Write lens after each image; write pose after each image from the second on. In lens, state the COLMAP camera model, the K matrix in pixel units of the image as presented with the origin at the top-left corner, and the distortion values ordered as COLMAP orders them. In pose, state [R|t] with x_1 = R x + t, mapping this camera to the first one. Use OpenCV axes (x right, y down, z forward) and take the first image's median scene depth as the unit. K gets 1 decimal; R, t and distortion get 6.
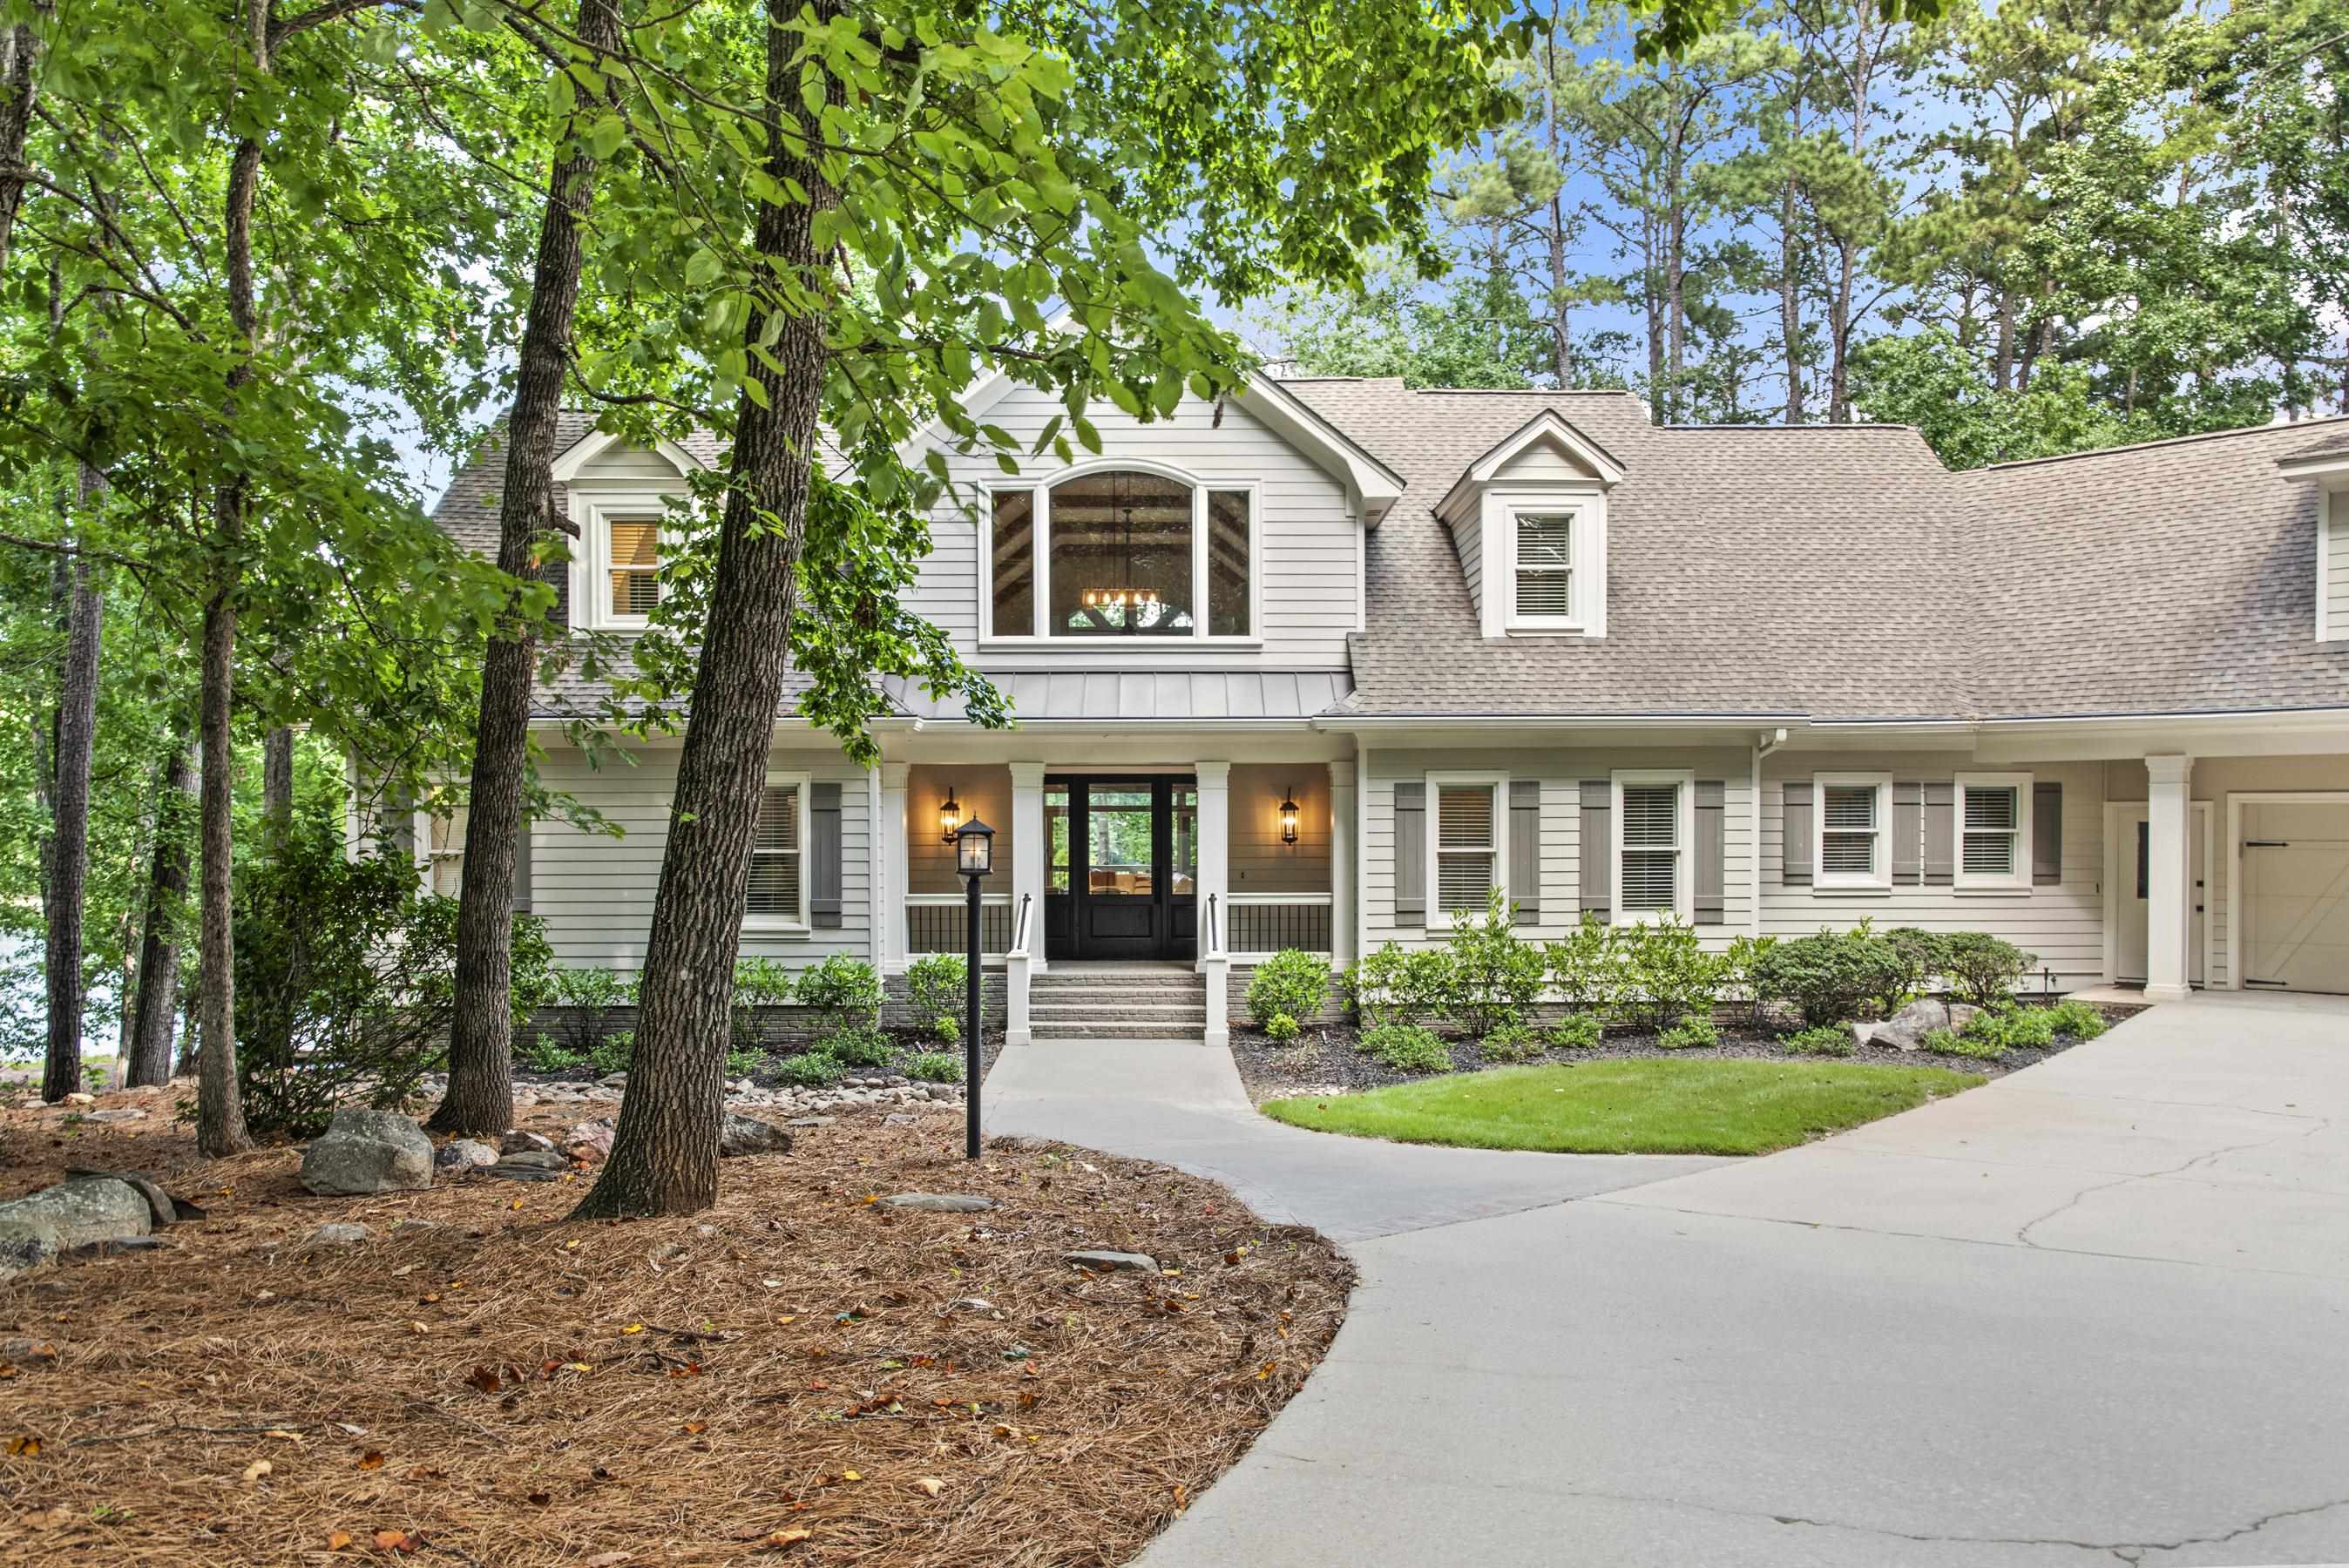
lens RADIAL K [[1638.6, 0, 1170.0], [0, 1638.6, 841.9], [0, 0, 1]] dist [-0.003291, -0.001808]
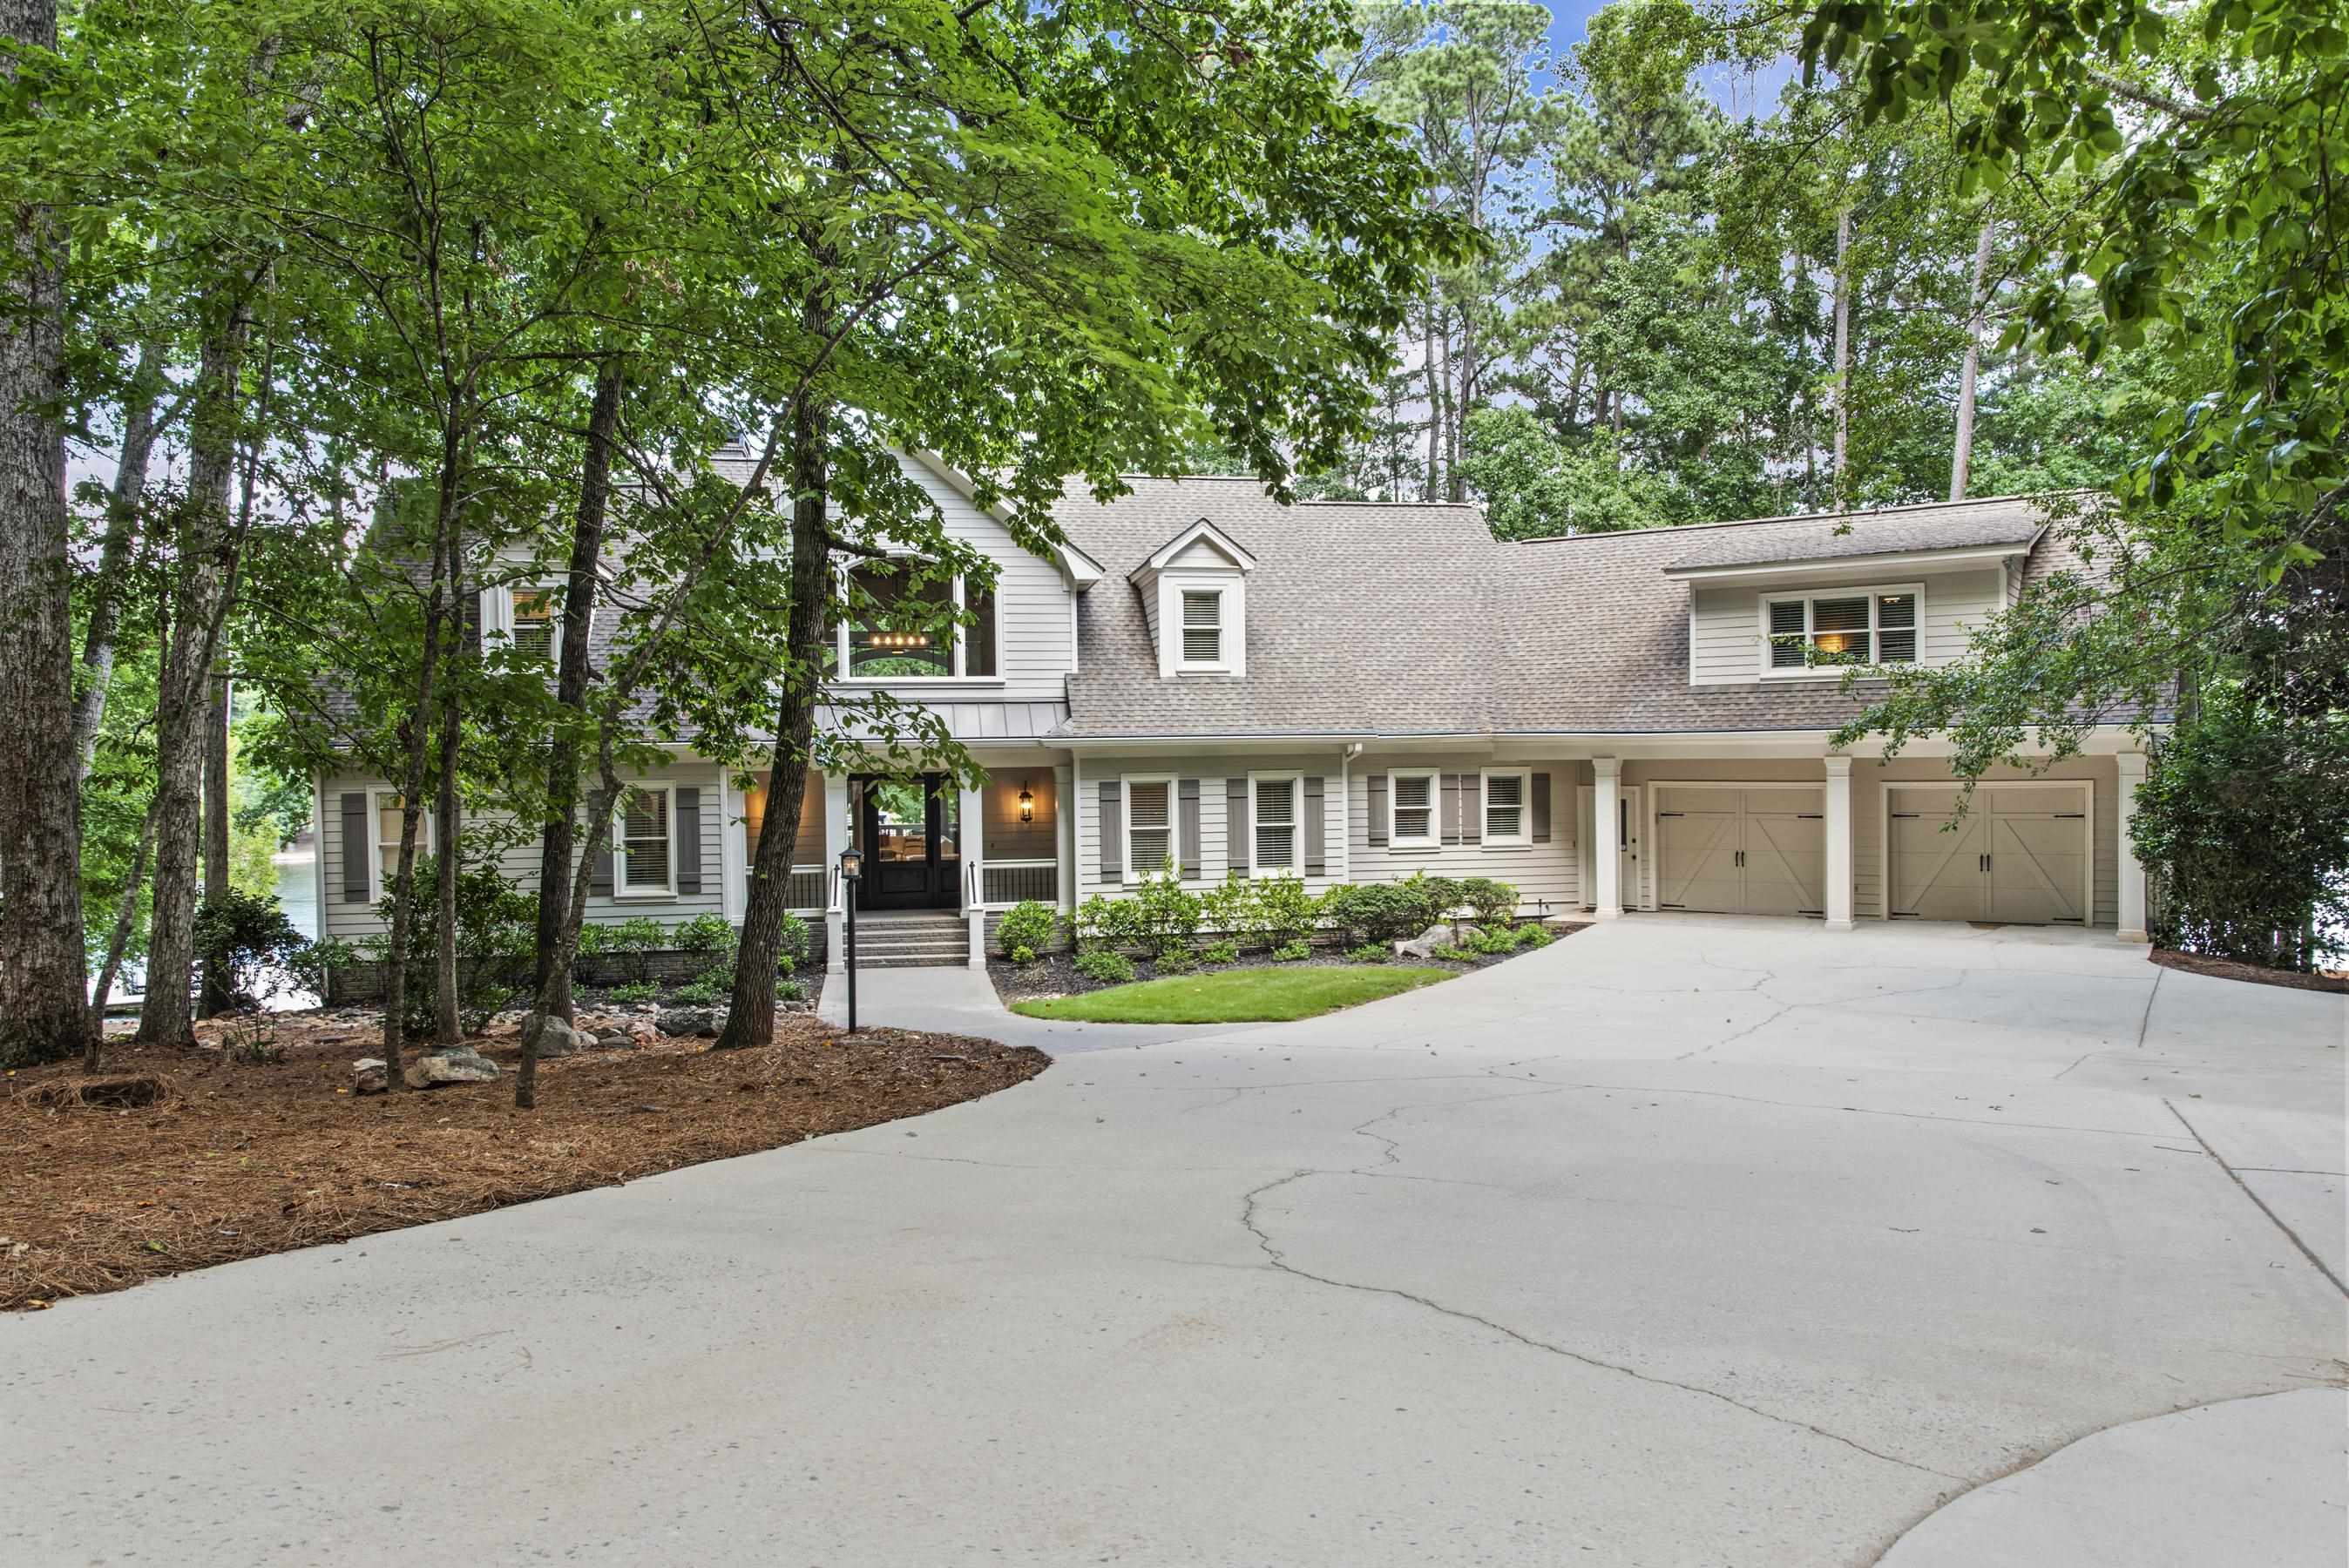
lens RADIAL K [[1687.6, 0, 1174.5], [0, 1687.6, 784.0], [0, 0, 1]] dist [-0.002124, 0.004542]
pose [[0.987589, -0.015273, 0.156317, -0.028162], [0.013308, 0.999819, 0.013605, -0.053504], [-0.156496, -0.011356, 0.987613, -0.463595]]
